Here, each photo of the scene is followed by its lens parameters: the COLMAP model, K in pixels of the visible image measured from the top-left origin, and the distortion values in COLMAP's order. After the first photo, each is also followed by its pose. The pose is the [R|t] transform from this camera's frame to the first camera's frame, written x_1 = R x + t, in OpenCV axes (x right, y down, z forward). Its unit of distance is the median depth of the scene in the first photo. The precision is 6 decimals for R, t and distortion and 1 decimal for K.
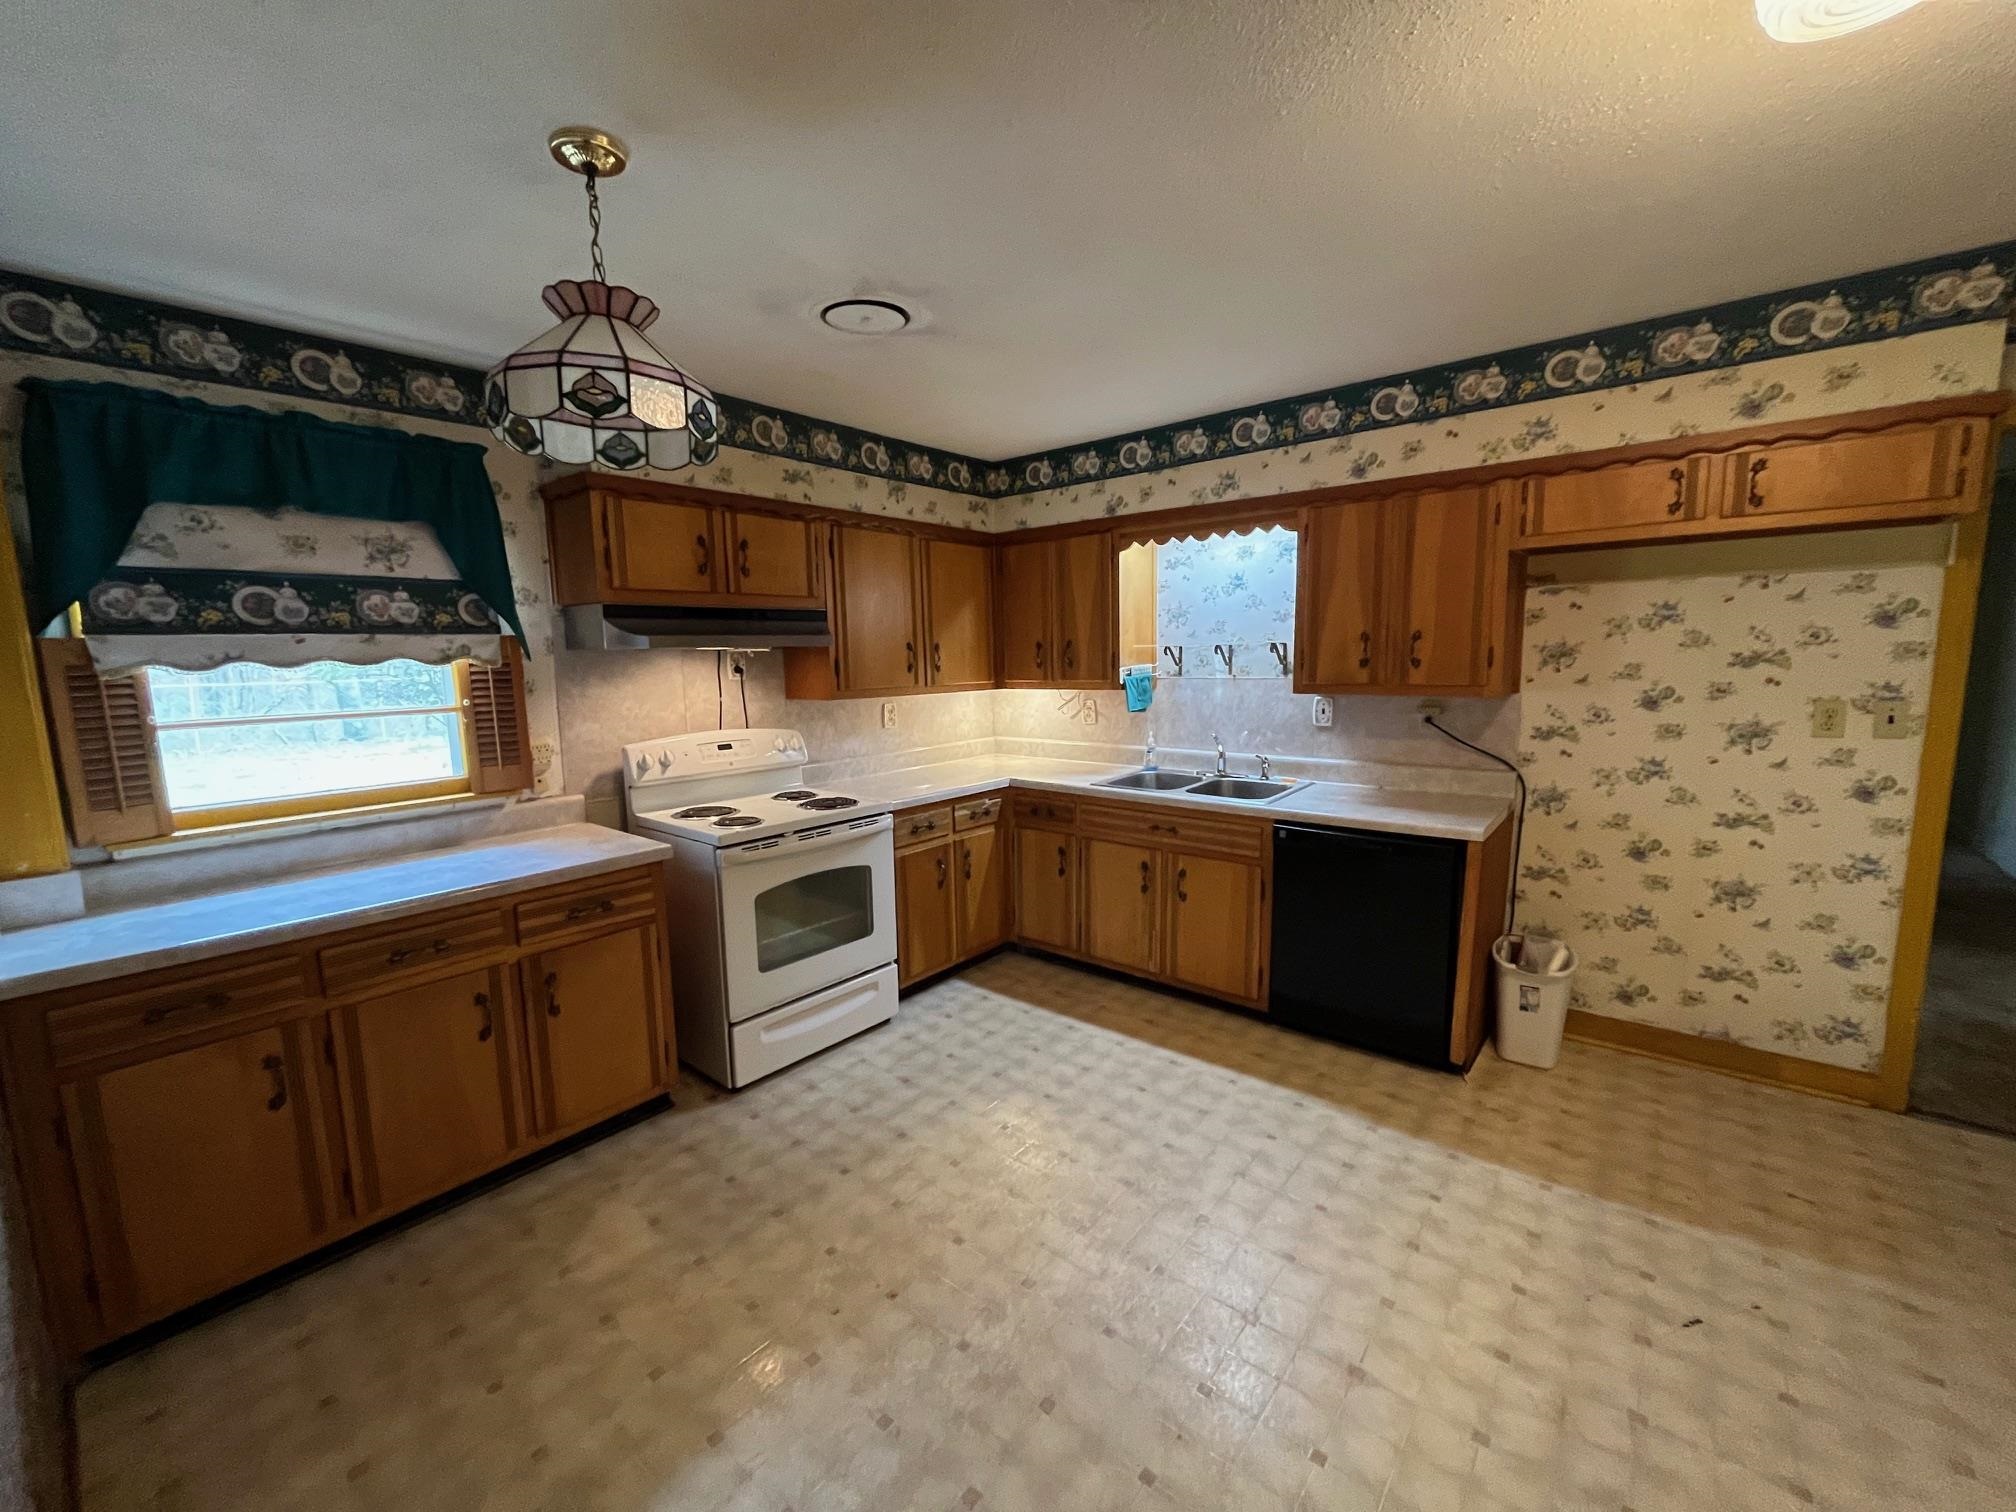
lens RADIAL K [[805.6, 0, 1004.7], [0, 805.6, 759.5], [0, 0, 1]] dist [-0.000074, -0.000002]
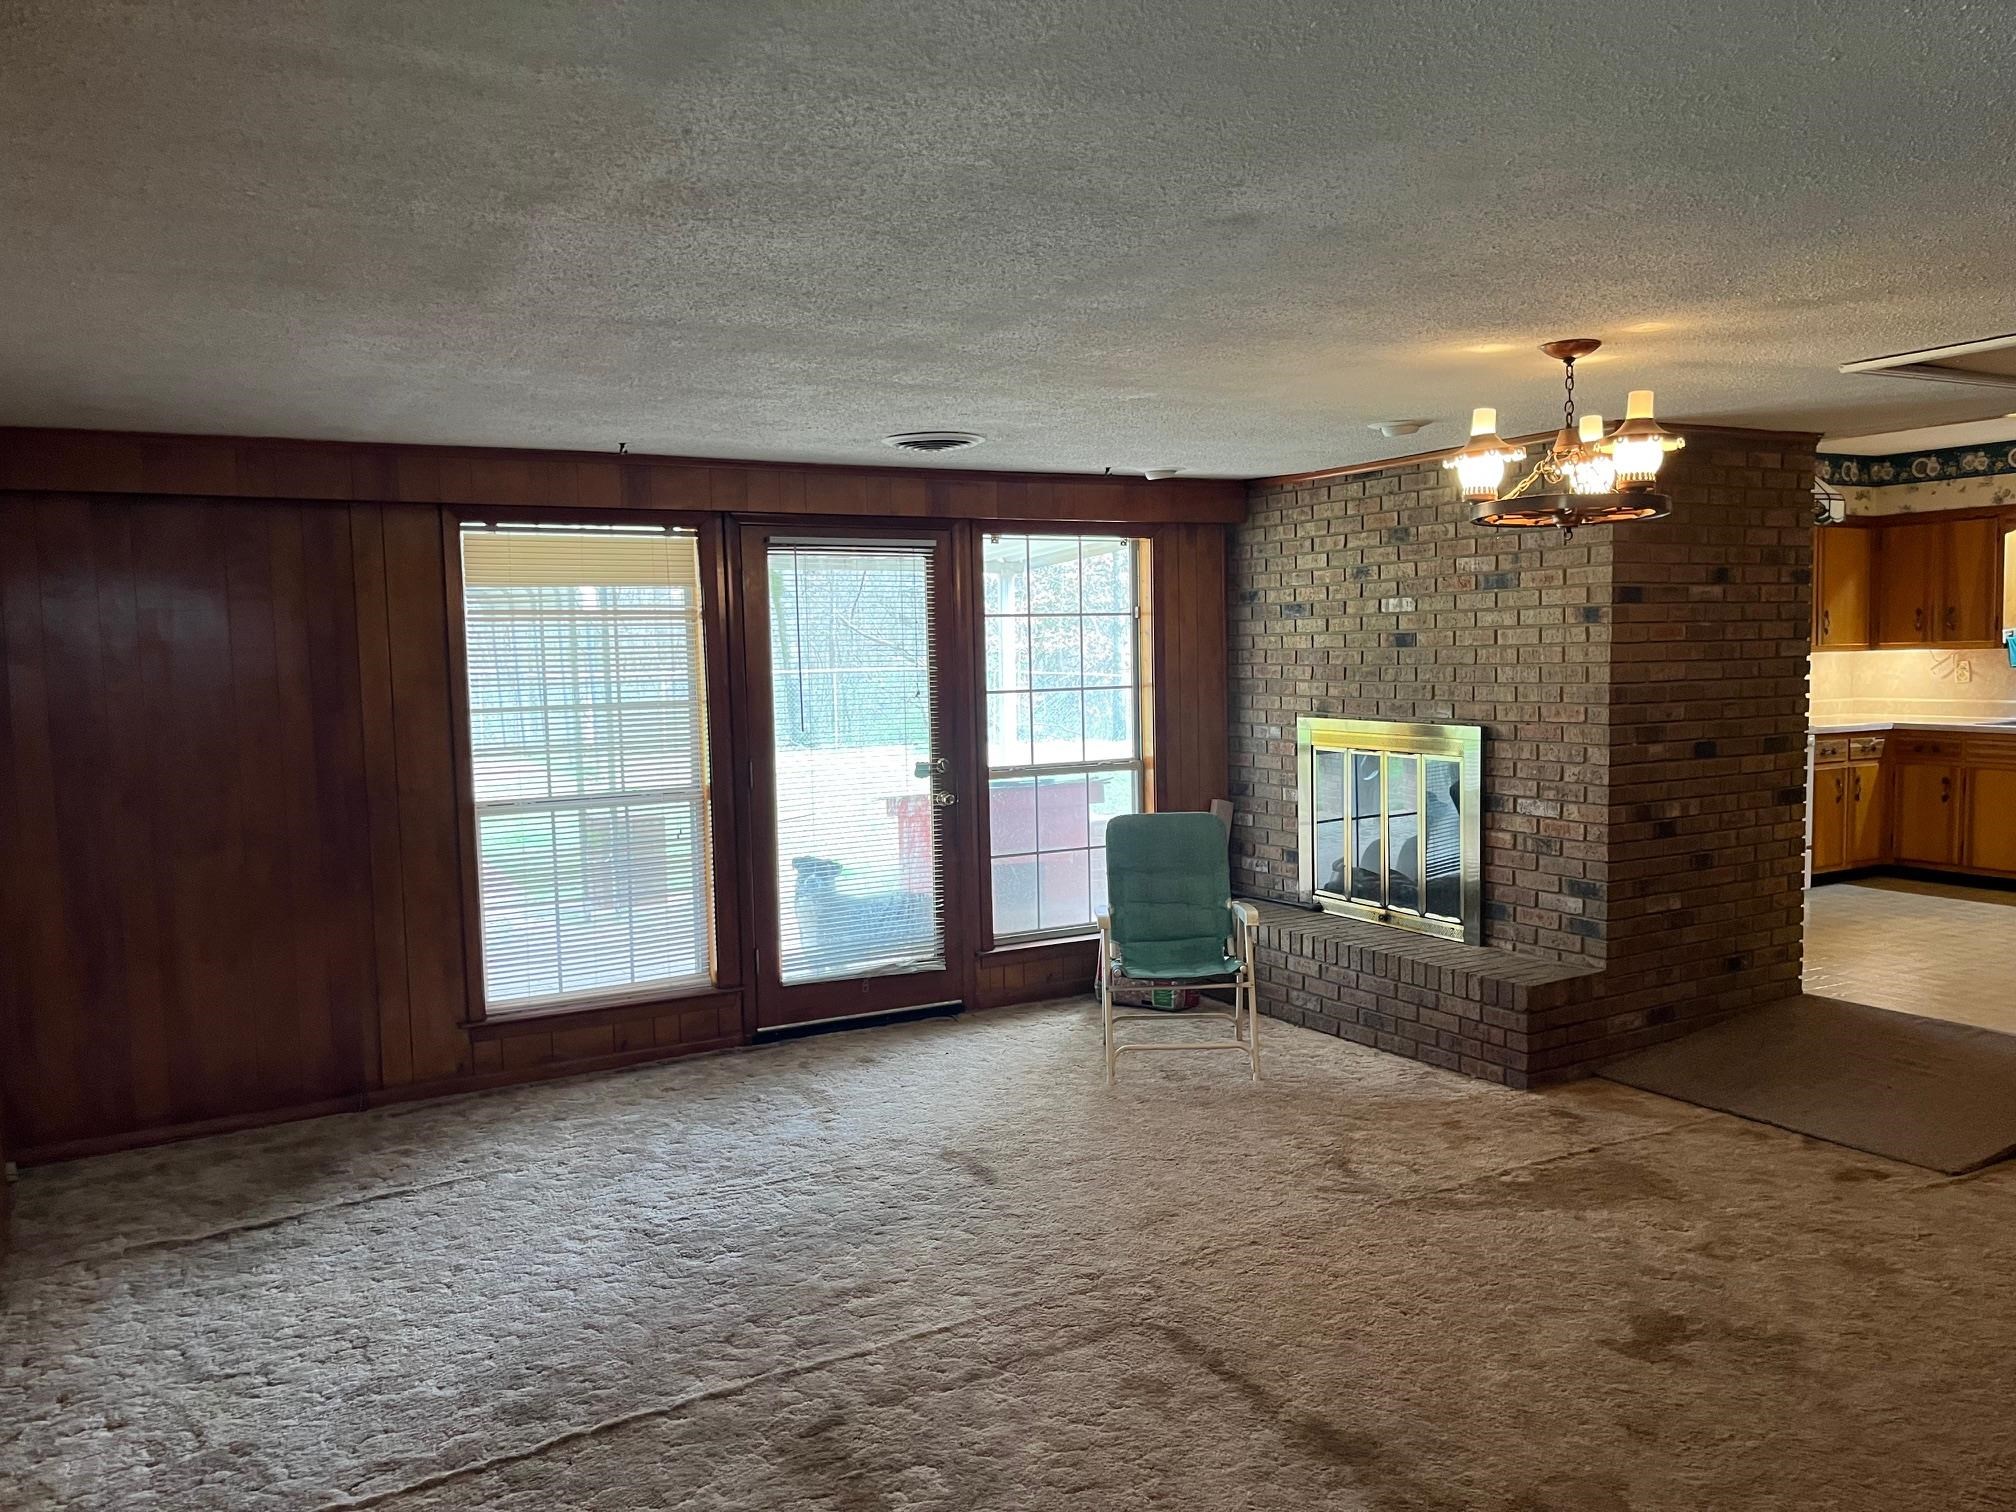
lens RADIAL K [[1518.8, 0, 1008.3], [0, 1518.8, 755.7], [0, 0, 1]] dist [-0.003957, -0.007804]
pose [[0.934125, 0.029060, -0.355761, -0.418989], [-0.048714, 0.997734, -0.046411, 0.241243], [0.353606, 0.060684, 0.933424, -1.555902]]
